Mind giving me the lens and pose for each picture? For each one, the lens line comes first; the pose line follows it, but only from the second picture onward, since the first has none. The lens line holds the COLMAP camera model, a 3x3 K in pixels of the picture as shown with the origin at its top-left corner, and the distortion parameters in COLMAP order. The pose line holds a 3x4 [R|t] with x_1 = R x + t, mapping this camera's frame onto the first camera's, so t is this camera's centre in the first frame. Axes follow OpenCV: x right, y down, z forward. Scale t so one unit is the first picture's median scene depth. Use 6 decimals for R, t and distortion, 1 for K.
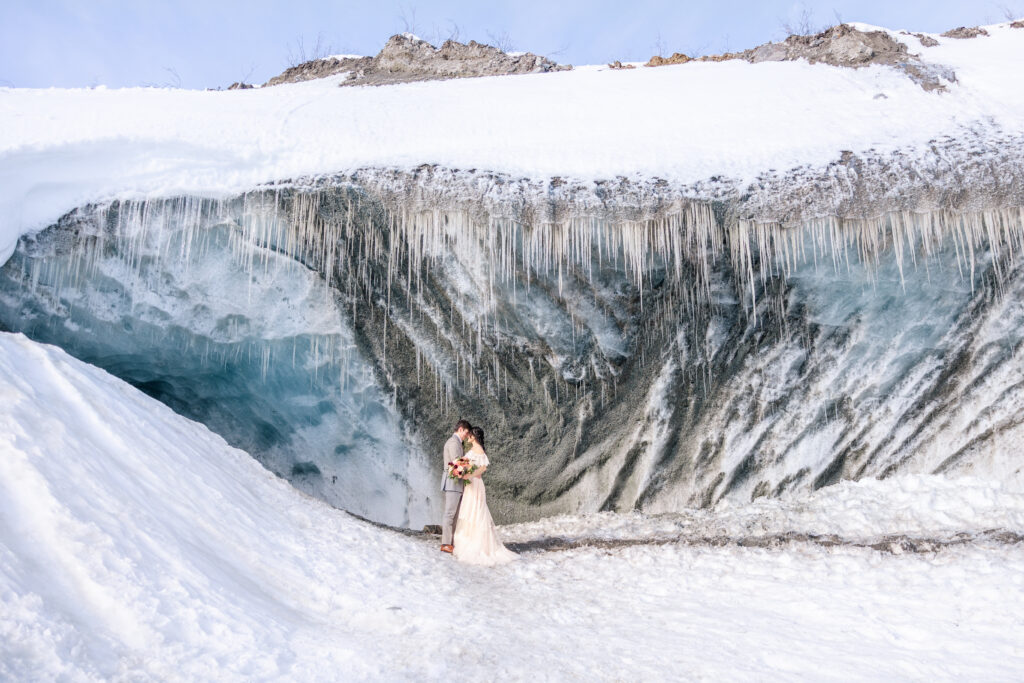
lens RADIAL K [[893.4, 0, 551.9], [0, 893.4, 309.8], [0, 0, 1]] dist [0.007581, 0.023935]
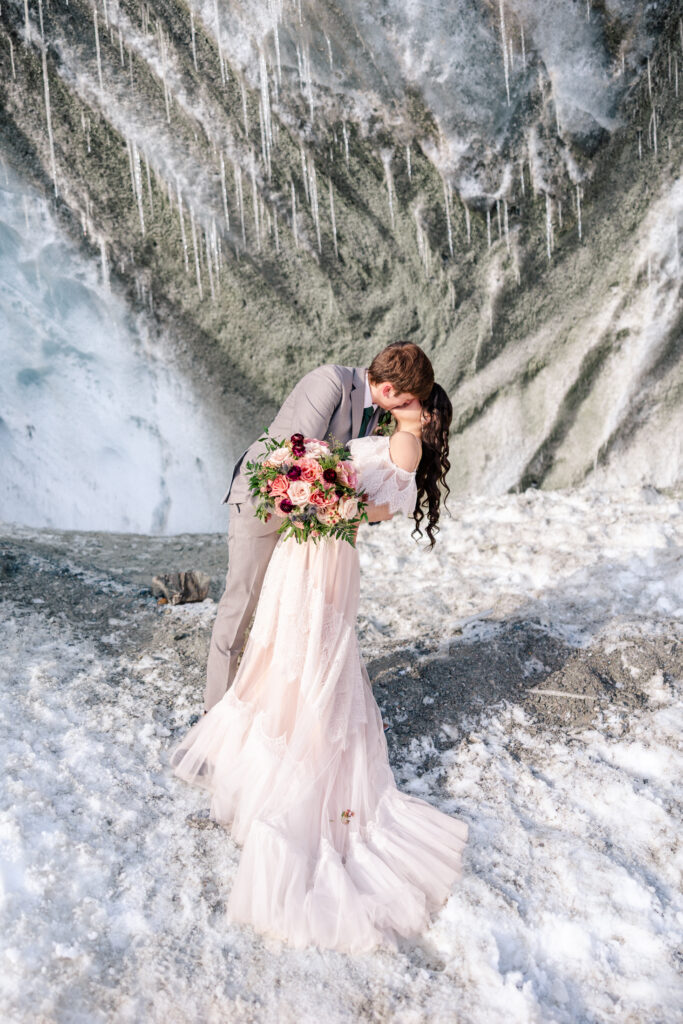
lens RADIAL K [[893.4, 0, 328.9], [0, 893.4, 512.1], [0, 0, 1]] dist [0.007581, 0.023935]
pose [[0.997754, -0.045930, -0.048765, -0.039423], [0.059400, 0.943143, 0.327037, 0.076990], [0.030972, -0.329199, 0.943753, 0.535380]]
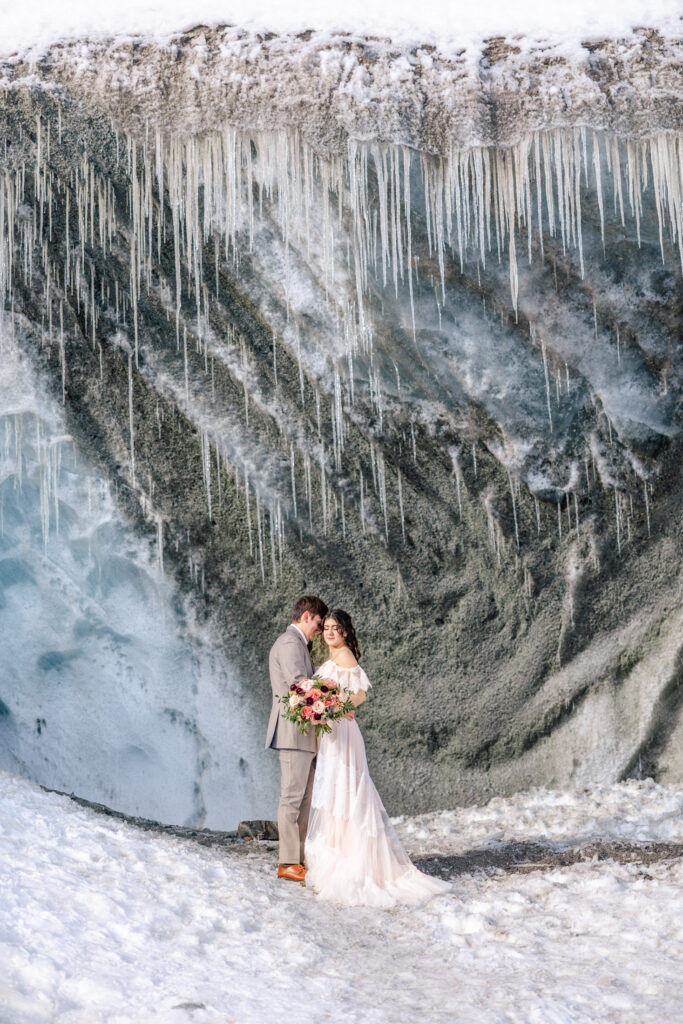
lens RADIAL K [[2012.5, 0, 308.7], [0, 2012.5, 478.4], [0, 0, 1]] dist [0.023124, 0.000000]
pose [[0.994643, -0.040657, -0.095042, -0.000868], [0.047833, 0.996074, 0.074489, -0.009776], [0.091640, -0.078636, 0.992682, -0.013022]]
